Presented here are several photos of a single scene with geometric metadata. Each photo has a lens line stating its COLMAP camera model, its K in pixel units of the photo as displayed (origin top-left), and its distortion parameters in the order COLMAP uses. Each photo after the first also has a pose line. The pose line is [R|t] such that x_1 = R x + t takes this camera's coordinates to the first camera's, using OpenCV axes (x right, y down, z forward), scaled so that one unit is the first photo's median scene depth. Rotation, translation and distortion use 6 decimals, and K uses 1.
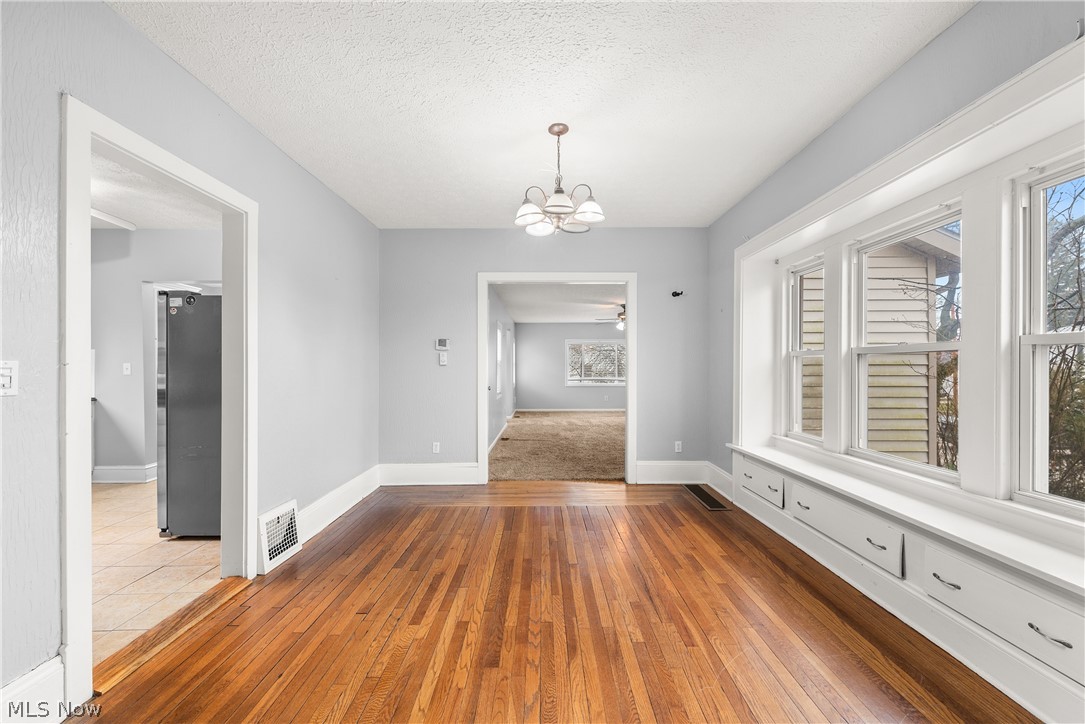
lens RADIAL K [[434.9, 0, 538.4], [0, 434.9, 365.2], [0, 0, 1]] dist [0.000574, -0.000035]
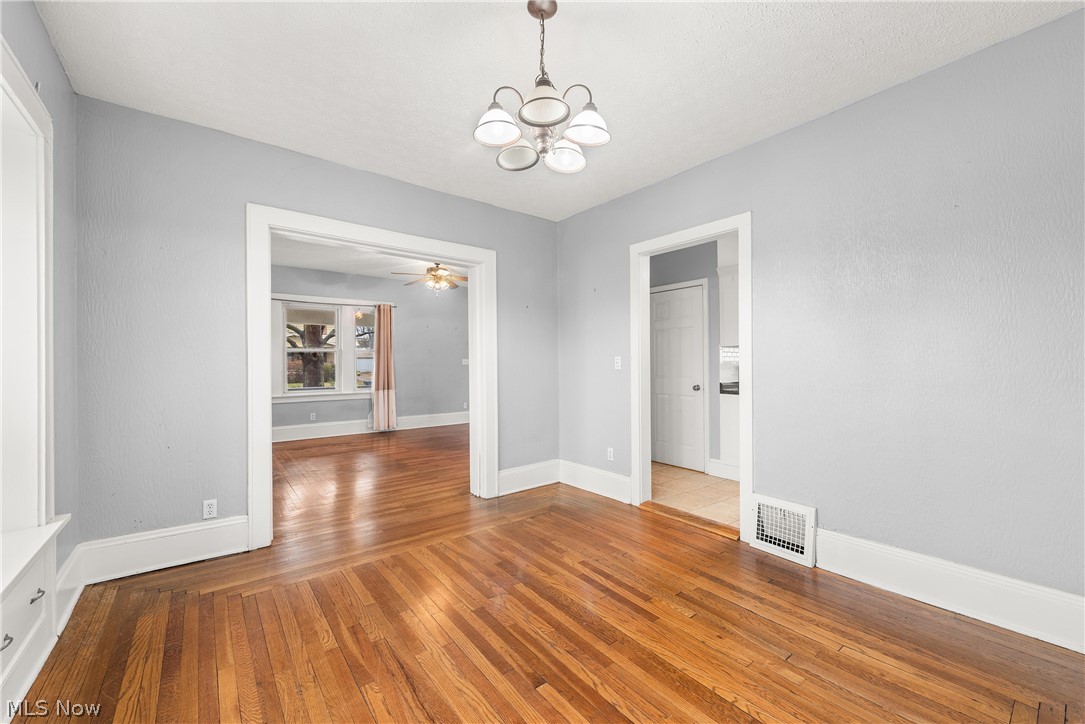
lens RADIAL K [[434.9, 0, 538.0], [0, 434.9, 362.8], [0, 0, 1]] dist [0.000574, -0.000035]
pose [[-0.788905, 0.006244, -0.614484, 0.462423], [0.003252, 0.999977, 0.005987, 0.007355], [0.614507, 0.002725, -0.788907, 1.509590]]
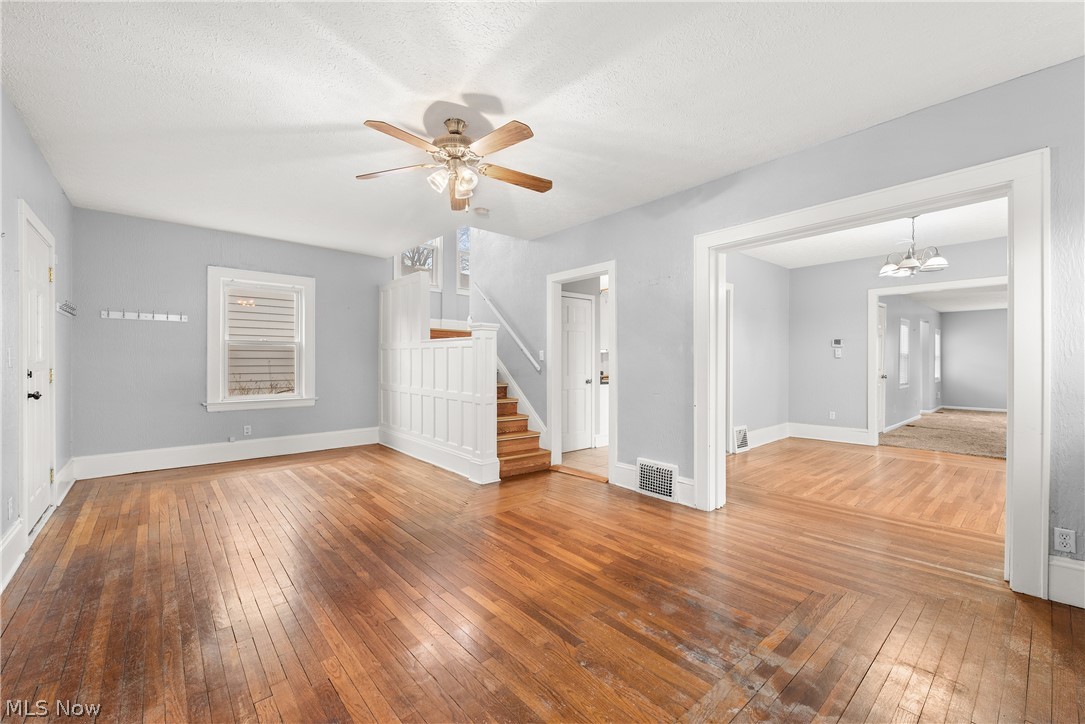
lens RADIAL K [[434.9, 0, 541.5], [0, 434.9, 360.8], [0, 0, 1]] dist [0.000574, -0.000035]
pose [[0.663606, 0.003770, -0.748073, 0.335978], [-0.000343, 0.999989, 0.004735, 0.005573], [0.748082, -0.002886, 0.663600, -1.114927]]
